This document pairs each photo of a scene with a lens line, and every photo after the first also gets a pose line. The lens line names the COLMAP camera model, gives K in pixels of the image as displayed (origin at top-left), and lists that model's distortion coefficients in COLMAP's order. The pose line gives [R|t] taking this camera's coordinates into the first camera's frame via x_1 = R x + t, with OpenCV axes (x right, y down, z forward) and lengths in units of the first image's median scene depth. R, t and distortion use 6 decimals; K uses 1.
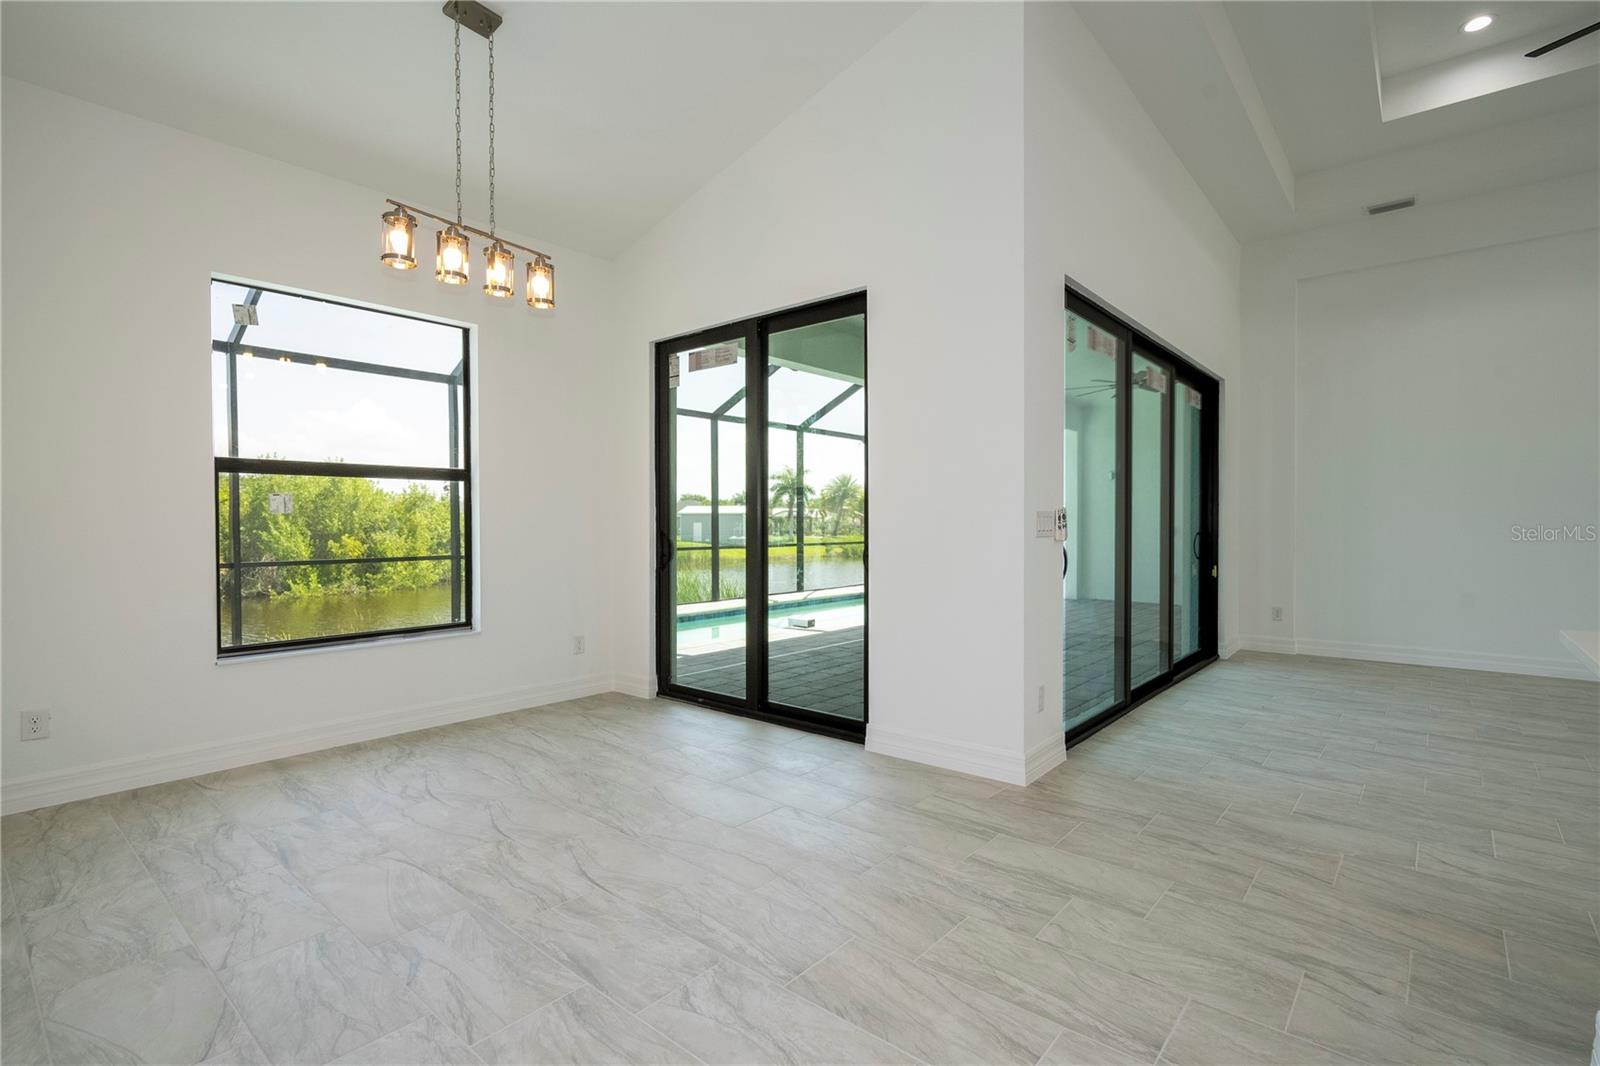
lens RADIAL K [[753.2, 0, 813.6], [0, 753.2, 517.6], [0, 0, 1]] dist [-0.003980, -0.000543]
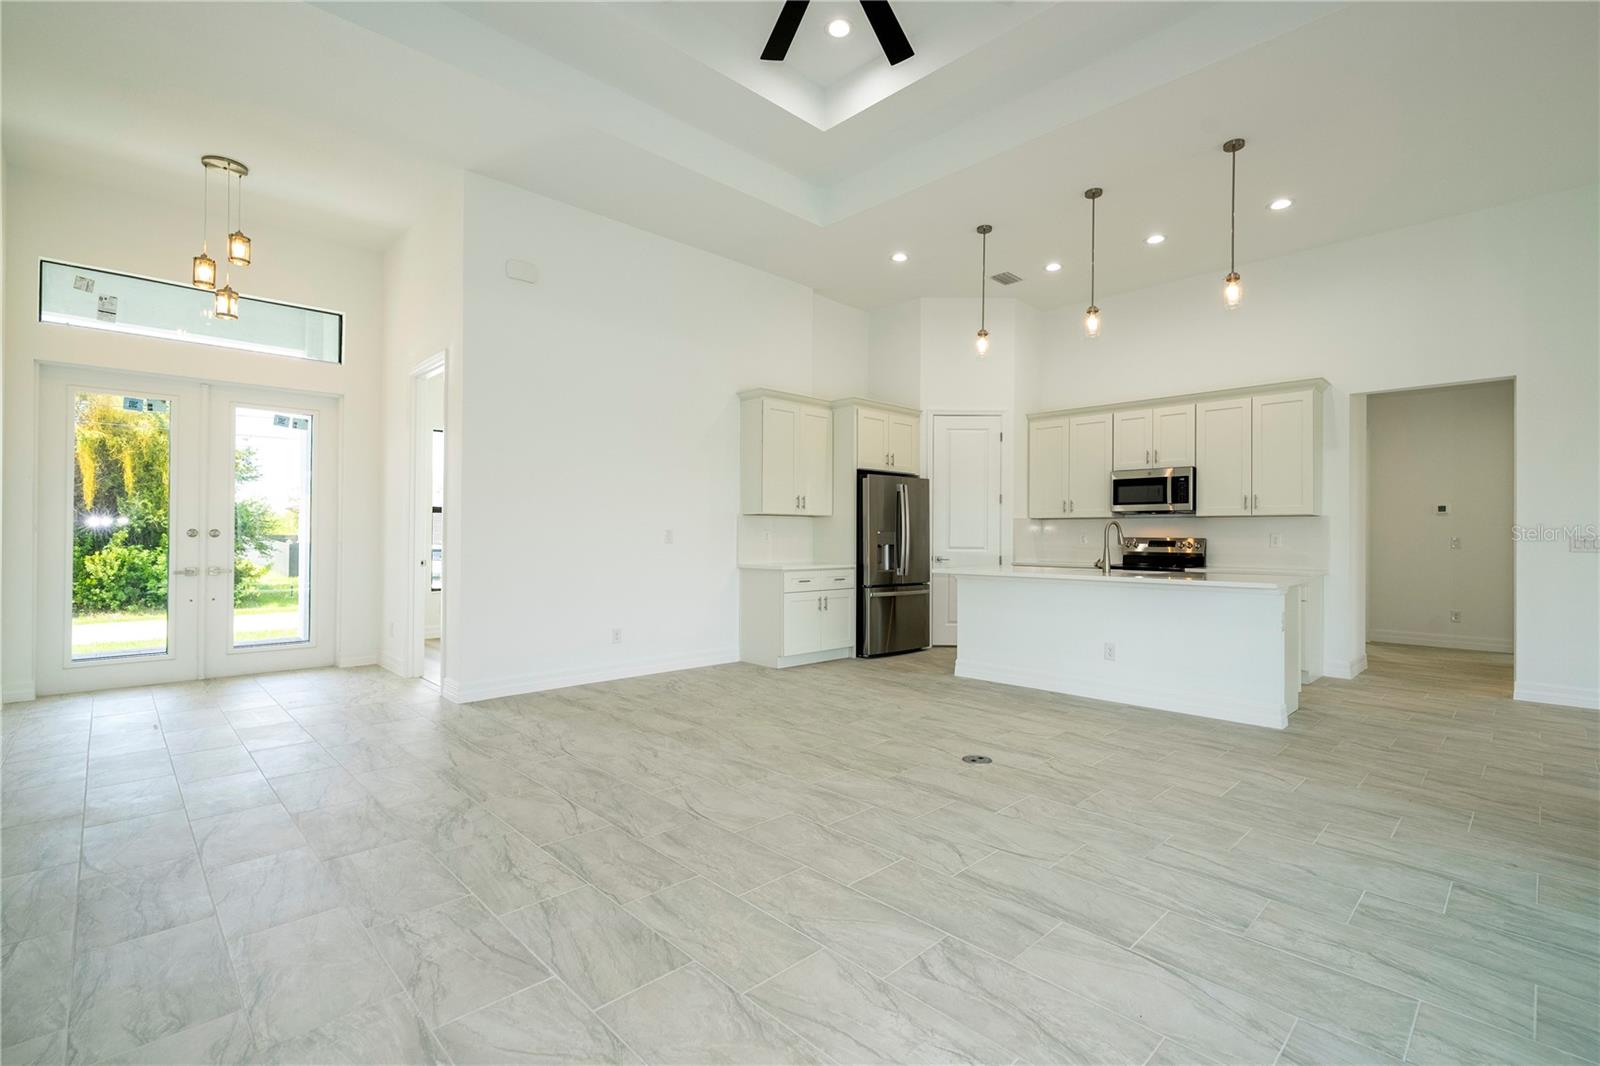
lens RADIAL K [[720.8, 0, 815.2], [0, 720.8, 532.7], [0, 0, 1]] dist [-0.004111, 0.001099]
pose [[-0.995559, -0.006363, 0.093922, 1.377000], [-0.007361, 0.999920, -0.010289, 0.012043], [-0.093849, -0.010935, -0.995526, 2.107967]]
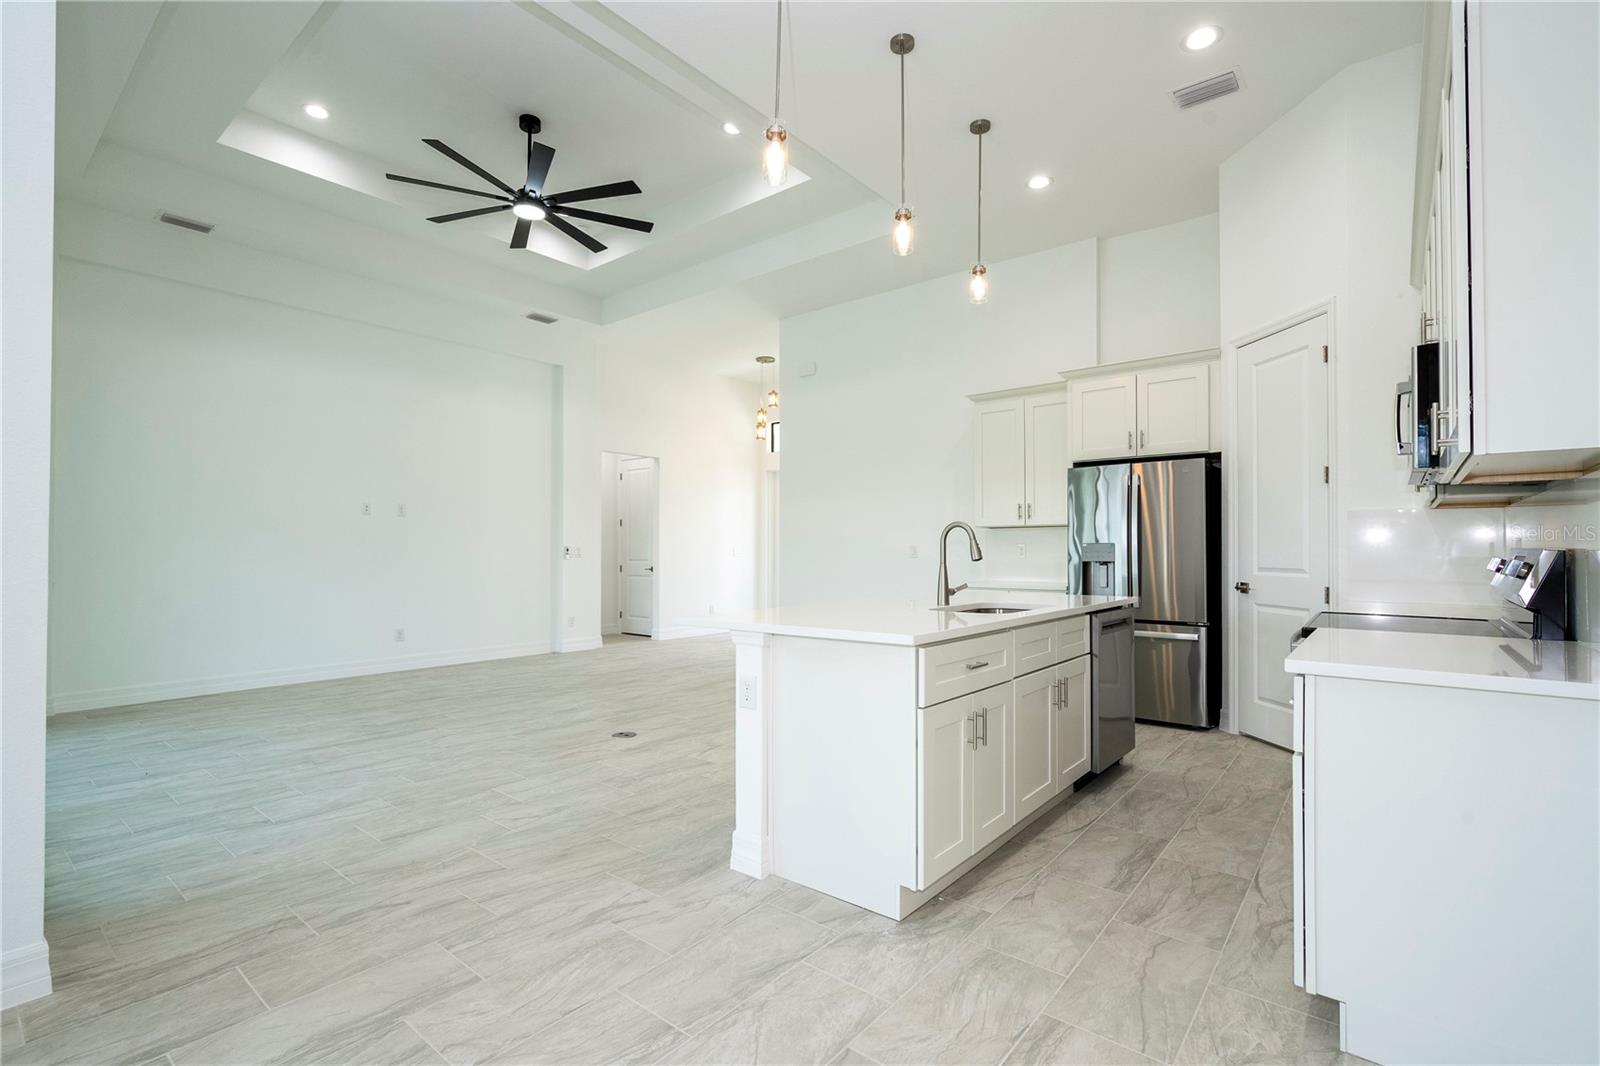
lens RADIAL K [[728.9, 0, 795.9], [0, 728.9, 539.4], [0, 0, 1]] dist [0.001285, 0.001057]
pose [[-0.008686, 0.015503, 0.999842, -0.349403], [-0.003866, 0.999872, -0.015537, 0.003599], [-0.999955, -0.004001, -0.008625, 0.465304]]
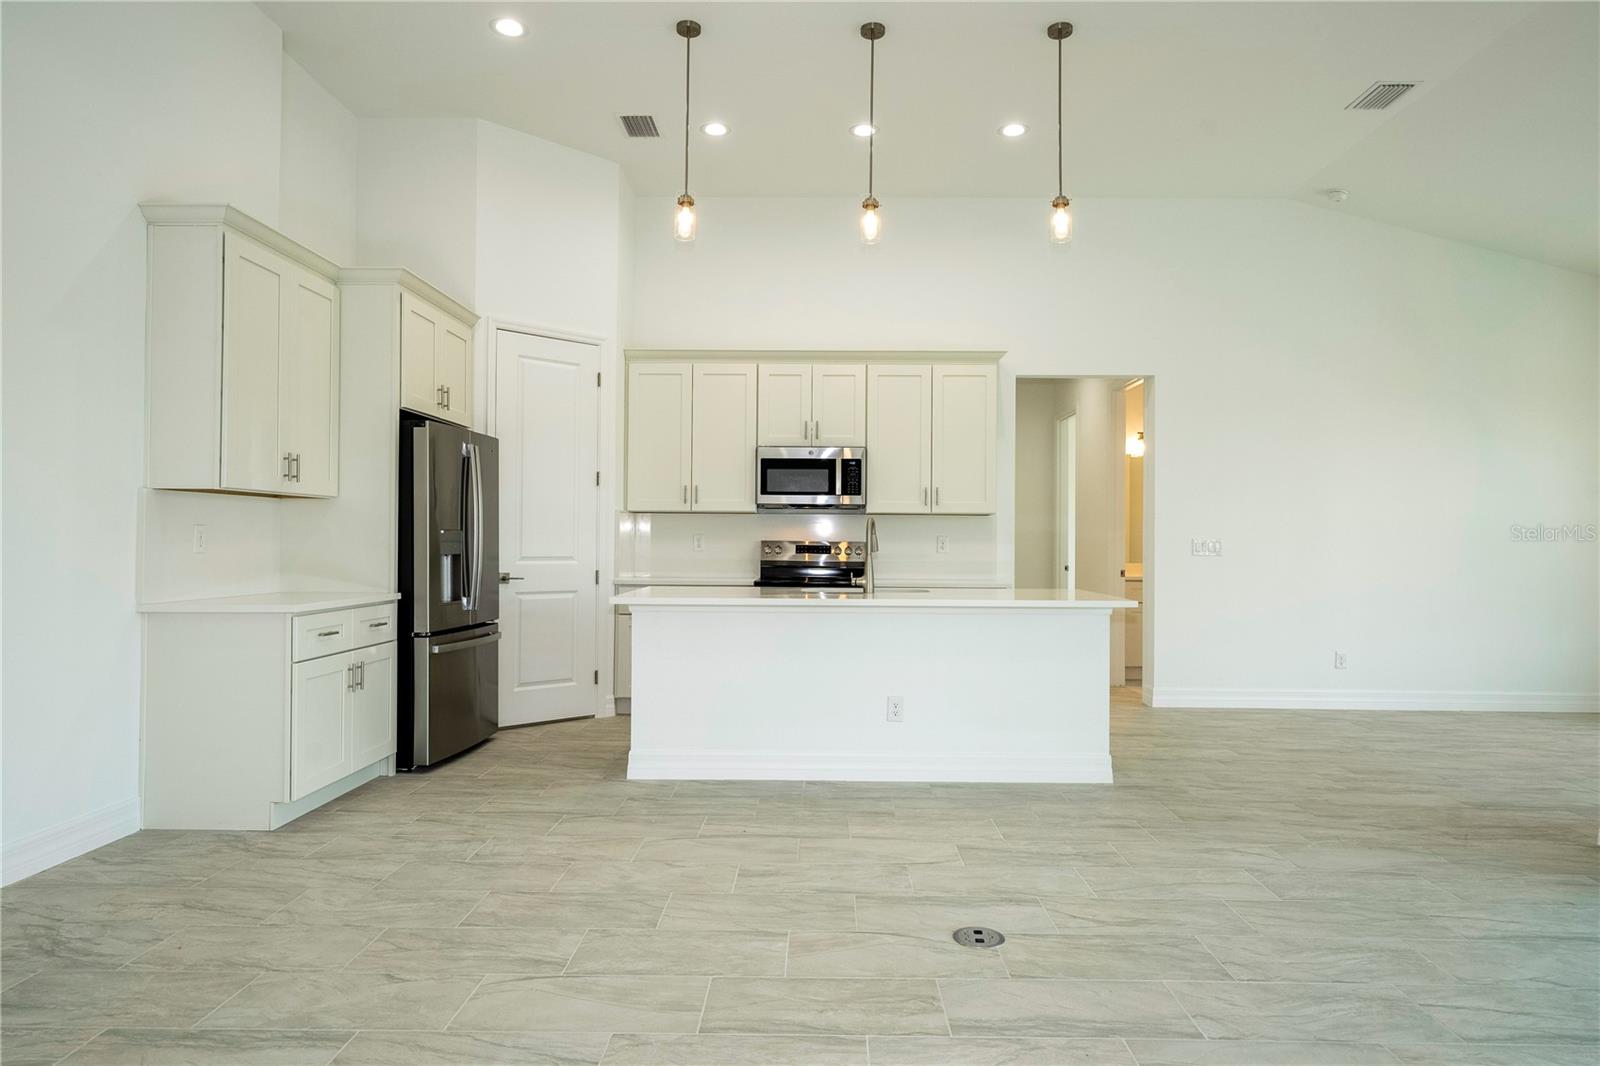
lens RADIAL K [[969.3, 0, 811.6], [0, 969.3, 535.6], [0, 0, 1]] dist [0.000115, 0.001624]
pose [[-0.774631, -0.009715, -0.632339, 1.955734], [-0.005110, 0.999946, -0.009103, 0.004270], [0.632393, -0.003820, -0.774638, 1.461962]]
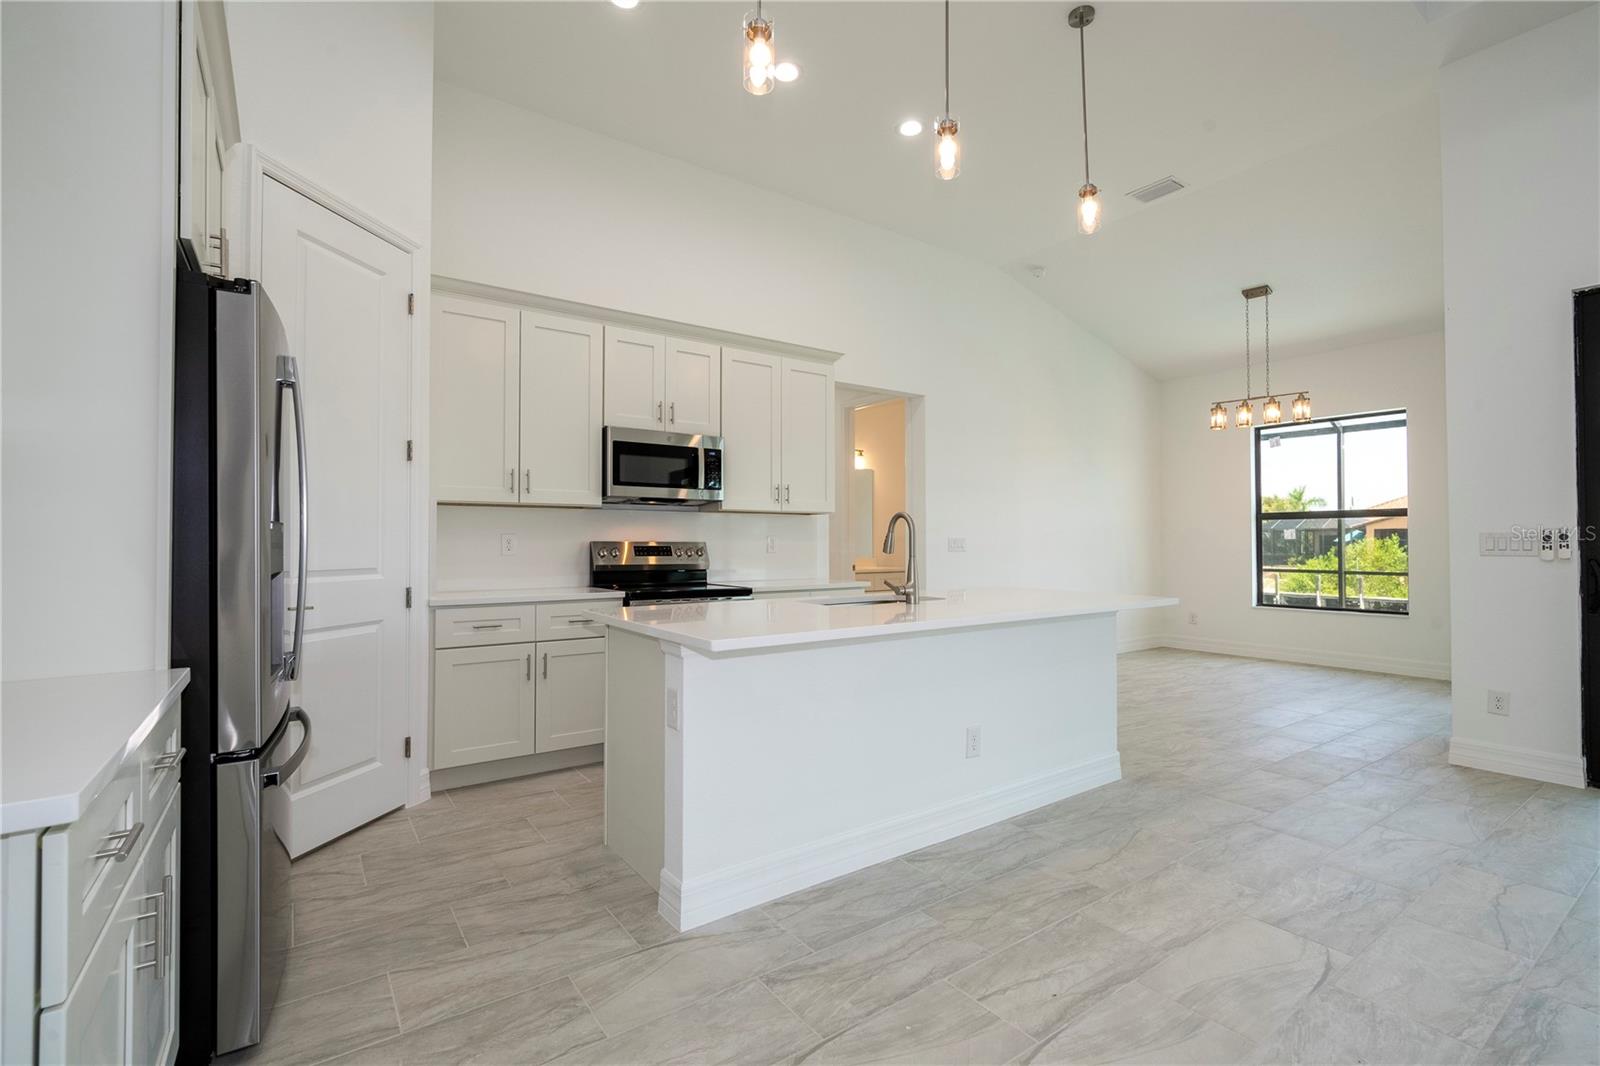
lens RADIAL K [[718.2, 0, 803.8], [0, 718.2, 533.7], [0, 0, 1]] dist [-0.002957, -0.000216]
pose [[-0.250404, -0.012082, -0.968066, 1.849953], [0.004602, 0.999896, -0.013670, 0.001701], [0.968131, -0.007878, -0.250322, 0.326791]]
